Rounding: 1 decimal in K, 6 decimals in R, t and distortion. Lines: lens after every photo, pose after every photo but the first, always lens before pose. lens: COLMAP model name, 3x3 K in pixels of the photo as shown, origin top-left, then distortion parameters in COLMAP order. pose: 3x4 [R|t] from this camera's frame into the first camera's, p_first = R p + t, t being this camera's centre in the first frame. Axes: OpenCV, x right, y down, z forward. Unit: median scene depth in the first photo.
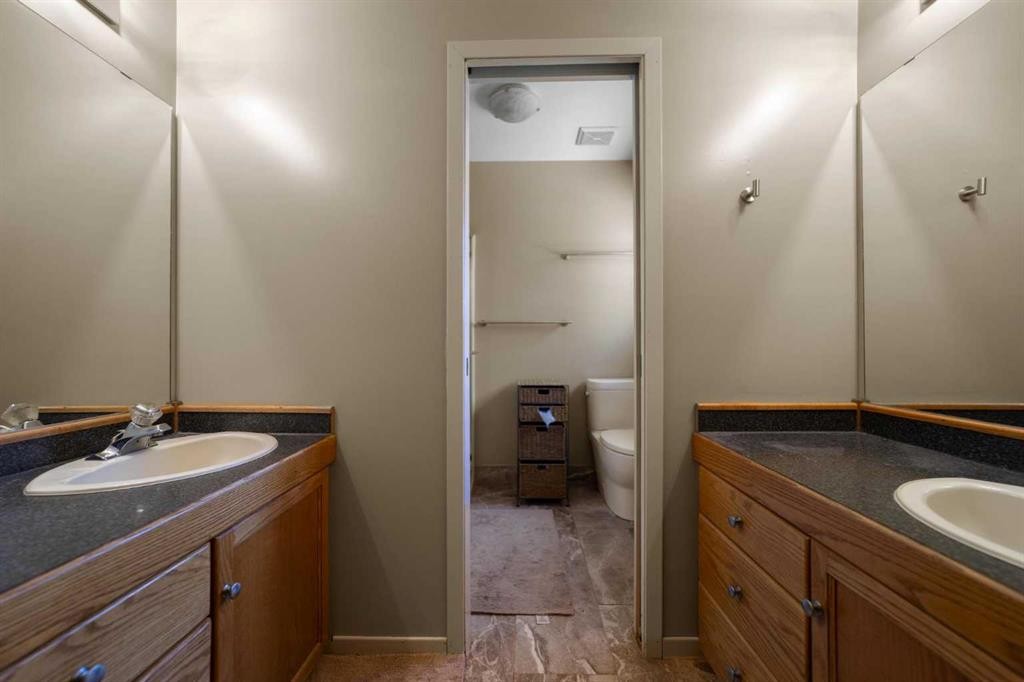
lens RADIAL K [[390.8, 0, 513.0], [0, 390.8, 341.4], [0, 0, 1]] dist [-0.000245, 0.000007]
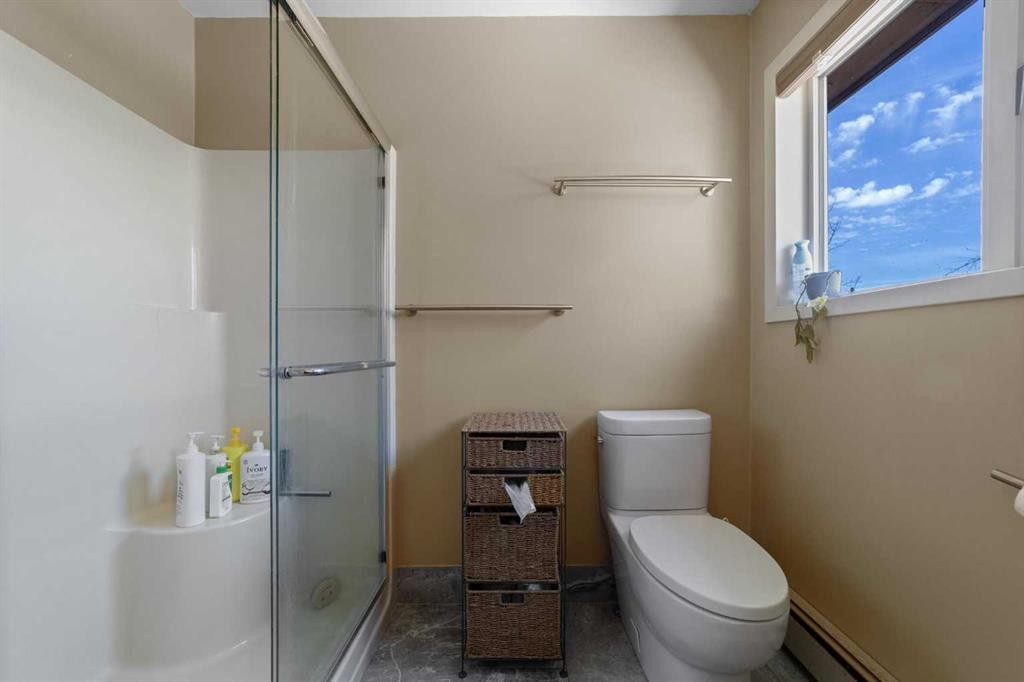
lens RADIAL K [[390.8, 0, 512.0], [0, 390.8, 346.7], [0, 0, 1]] dist [-0.000245, 0.000007]
pose [[0.999968, 0.001059, 0.007946, 0.070297], [-0.001101, 0.999985, 0.005288, 0.002726], [-0.007940, -0.005297, 0.999954, 0.507491]]
